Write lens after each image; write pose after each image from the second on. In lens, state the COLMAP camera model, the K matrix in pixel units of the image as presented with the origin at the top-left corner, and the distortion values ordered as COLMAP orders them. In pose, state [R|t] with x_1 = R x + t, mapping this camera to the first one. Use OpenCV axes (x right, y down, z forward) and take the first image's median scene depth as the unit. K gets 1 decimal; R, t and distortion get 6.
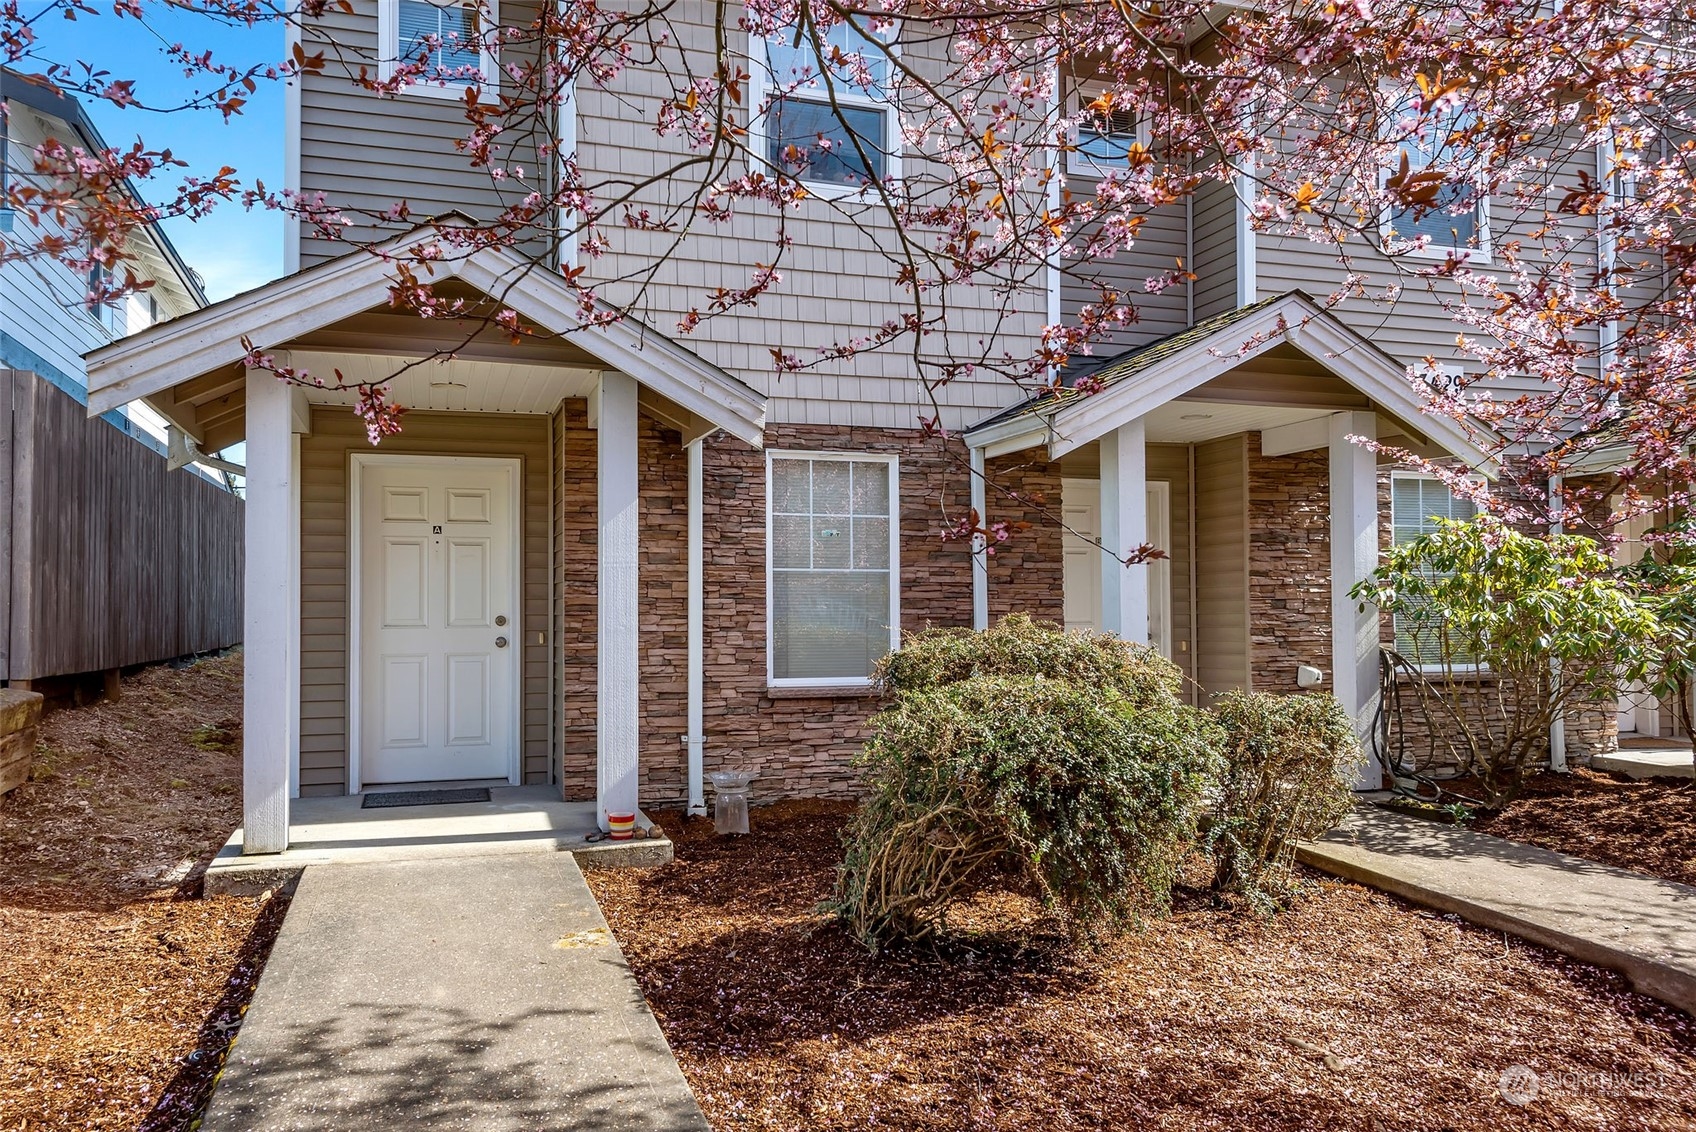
lens RADIAL K [[1196.5, 0, 867.8], [0, 1196.5, 587.9], [0, 0, 1]] dist [0.025274, -0.005899]
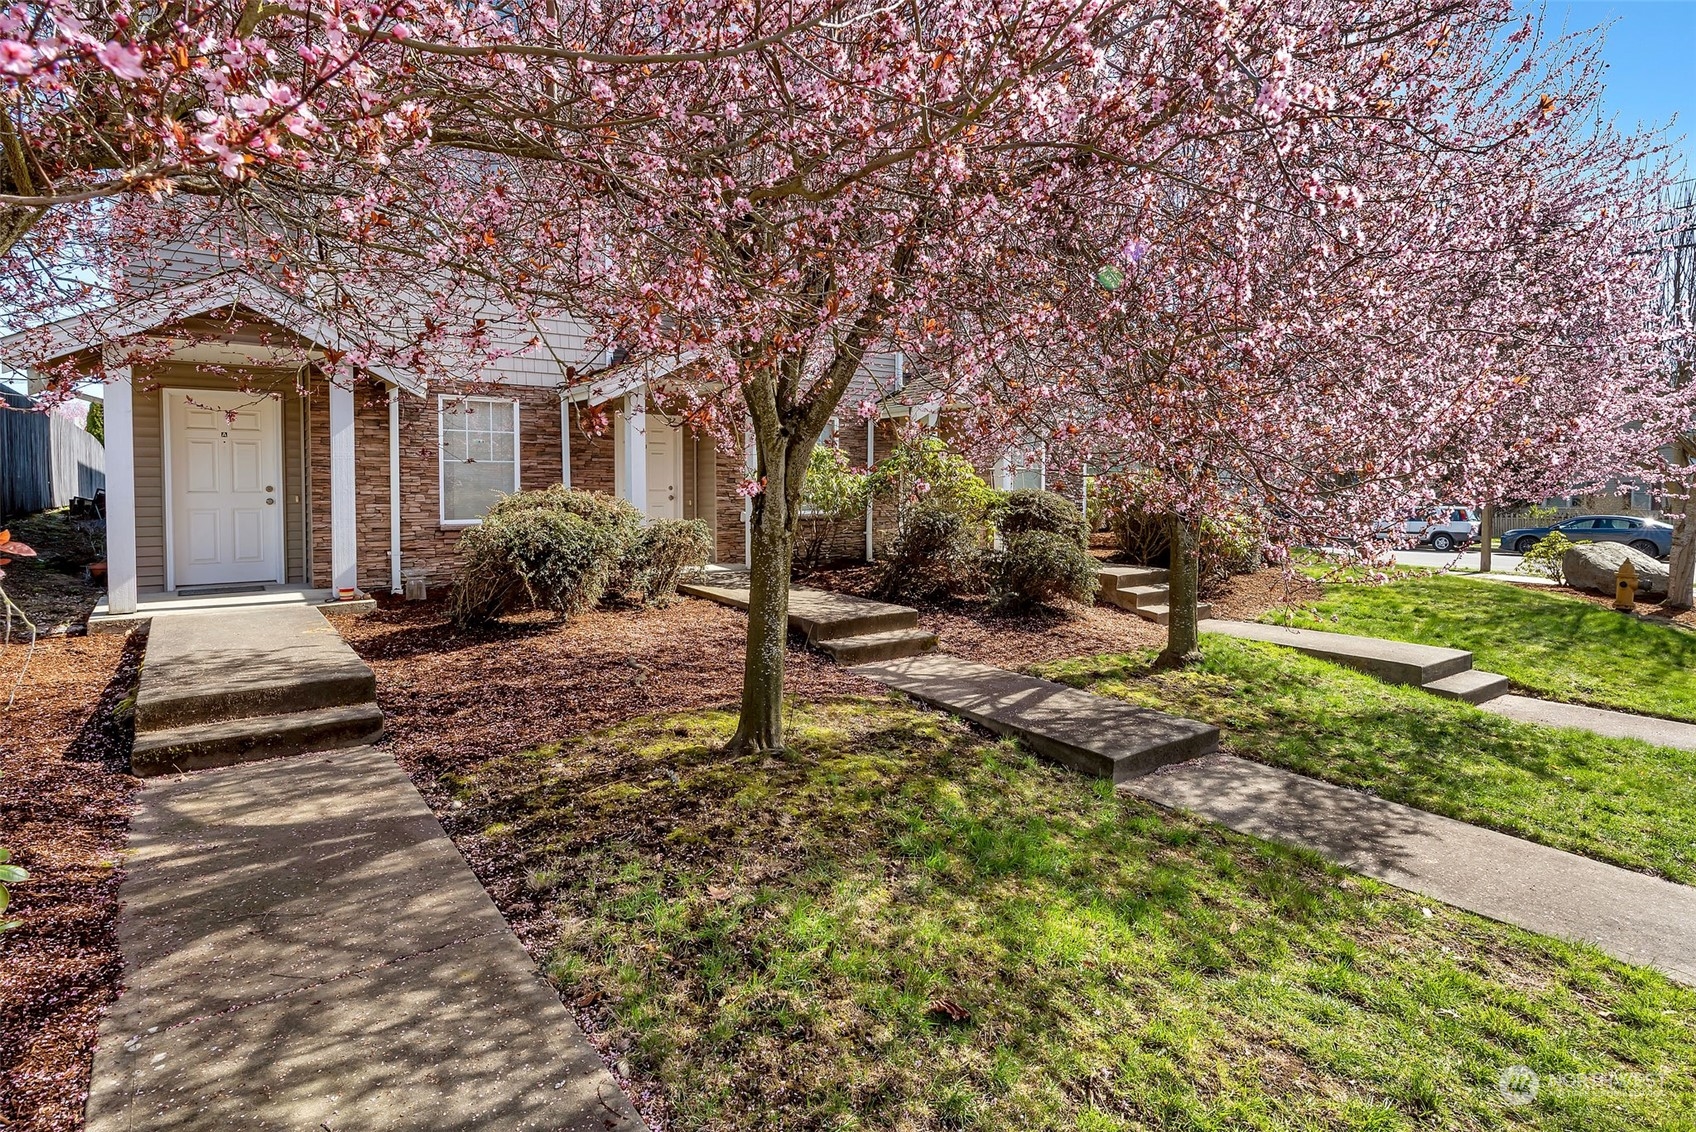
lens RADIAL K [[874.5, 0, 894.9], [0, 874.5, 510.9], [0, 0, 1]] dist [-0.004153, -0.000963]
pose [[0.946674, -0.007818, 0.322097, 0.149996], [-0.005950, 0.999111, 0.041739, 0.001861], [-0.322137, -0.041429, 0.945786, -0.507783]]
